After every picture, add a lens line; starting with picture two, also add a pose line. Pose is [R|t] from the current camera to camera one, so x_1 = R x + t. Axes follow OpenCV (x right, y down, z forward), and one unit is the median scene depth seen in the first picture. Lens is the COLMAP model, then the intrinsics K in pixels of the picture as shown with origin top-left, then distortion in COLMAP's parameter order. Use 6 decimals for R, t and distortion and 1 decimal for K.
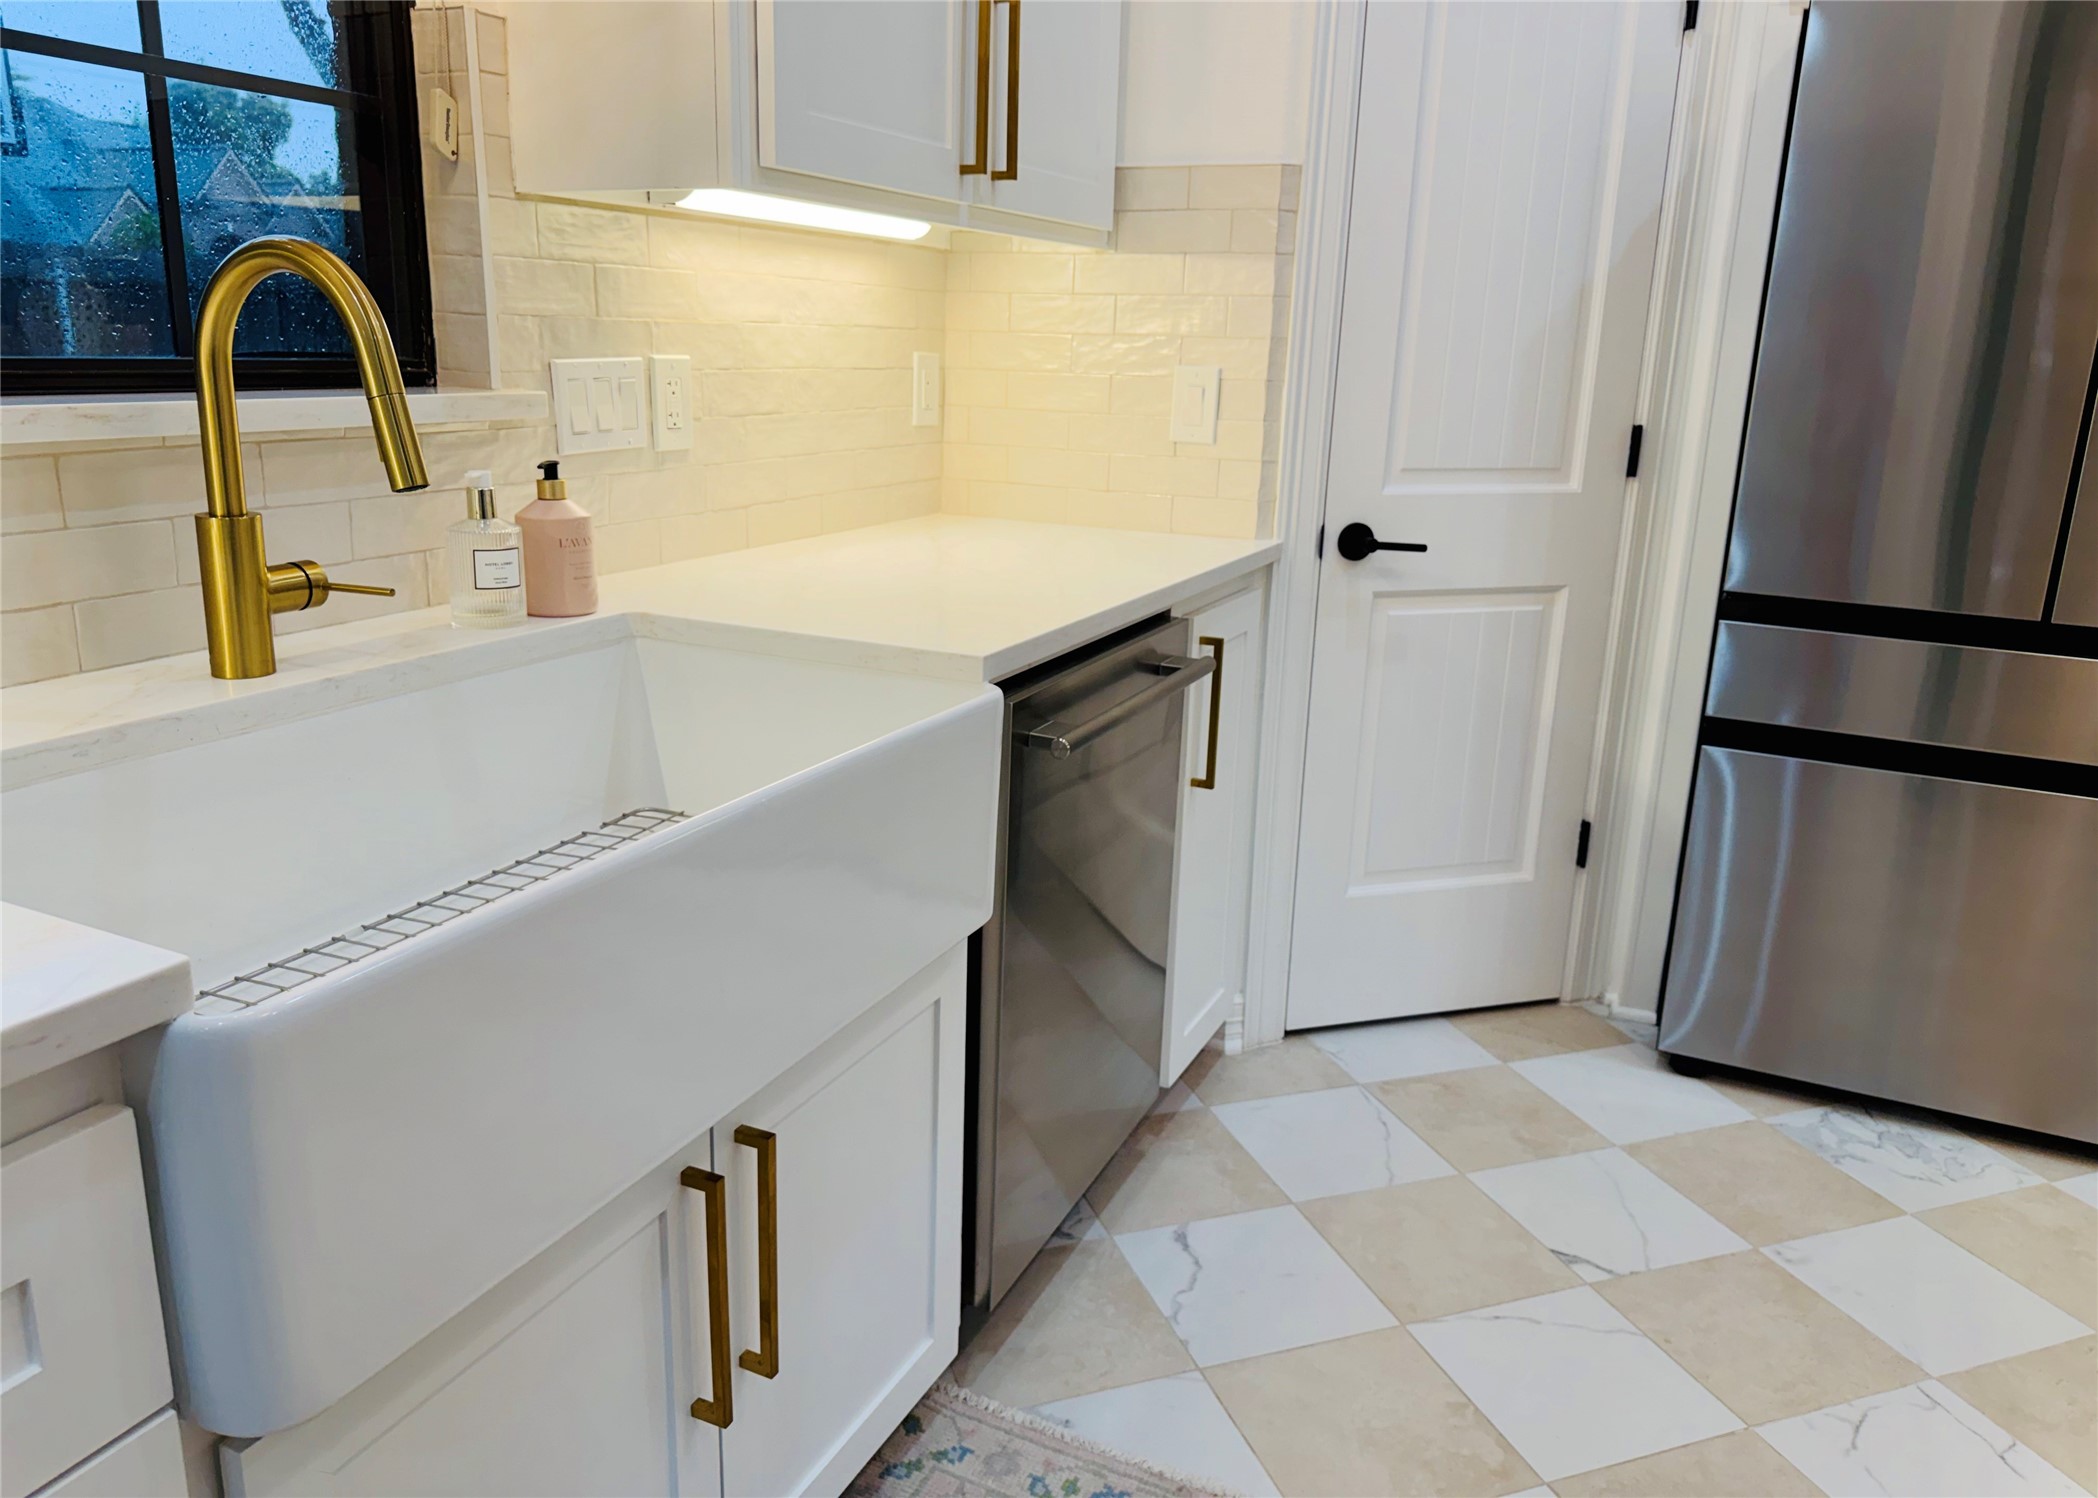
lens RADIAL K [[1512.1, 0, 1050.2], [0, 1512.1, 718.2], [0, 0, 1]] dist [0.032966, -0.069234]
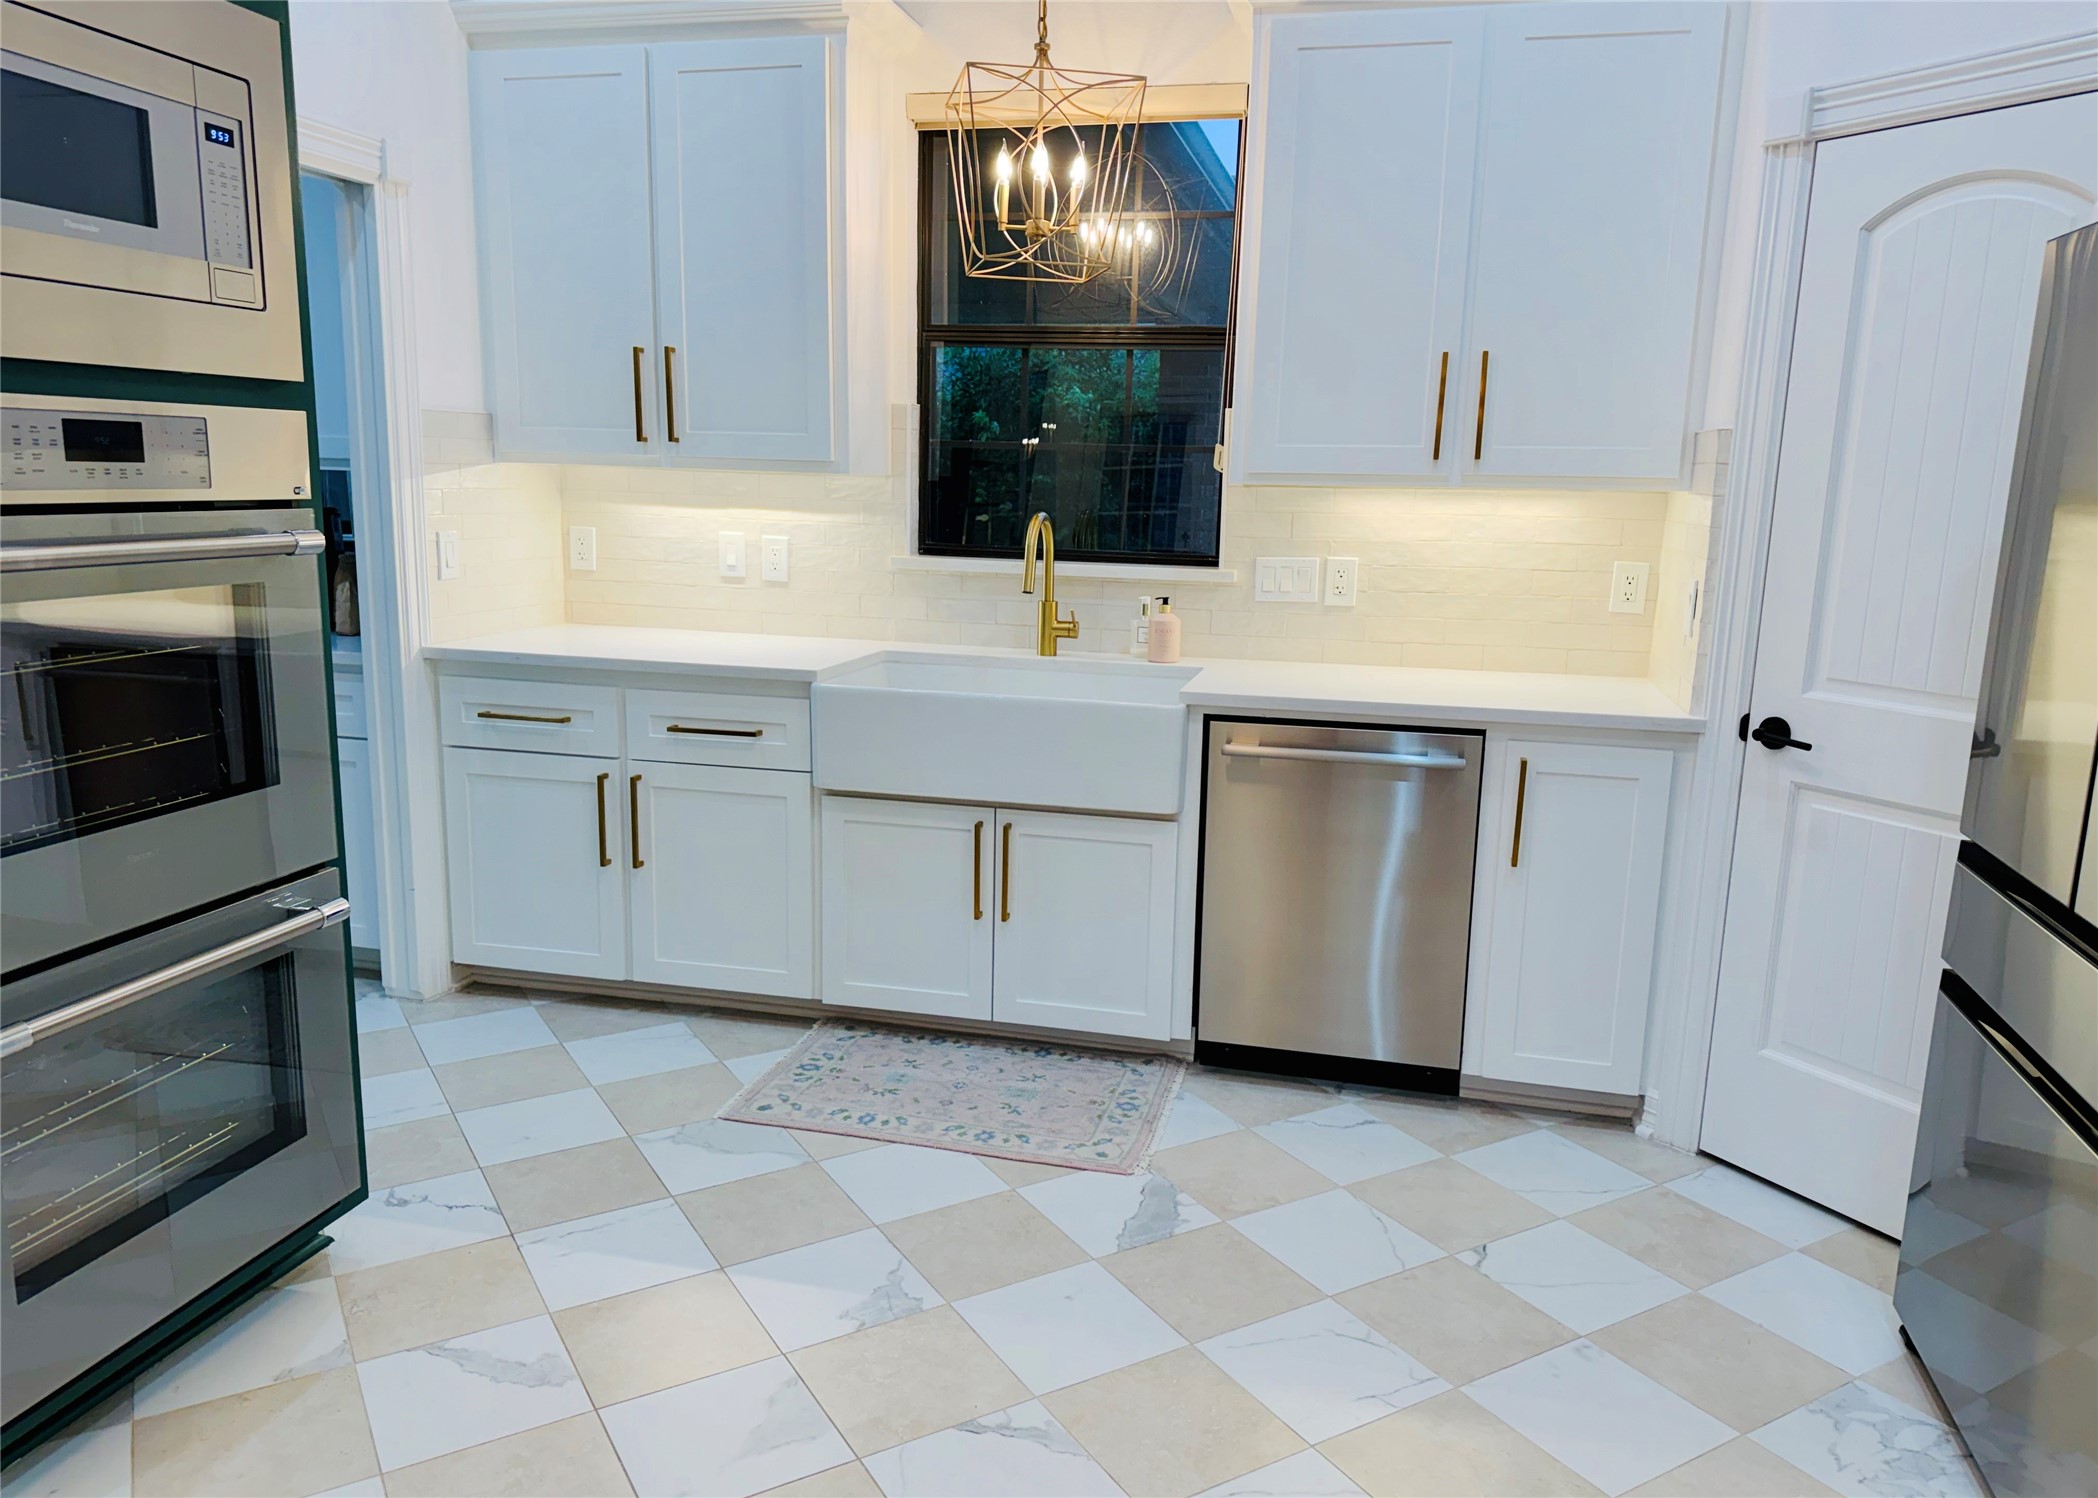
lens RADIAL K [[1537.3, 0, 1007.5], [0, 1537.3, 778.8], [0, 0, 1]] dist [0.187626, -0.384361]
pose [[0.156687, 0.168035, -0.973249, 1.426898], [-0.259645, 0.957767, 0.123560, -0.088690], [0.952908, 0.233339, 0.193699, 0.238739]]
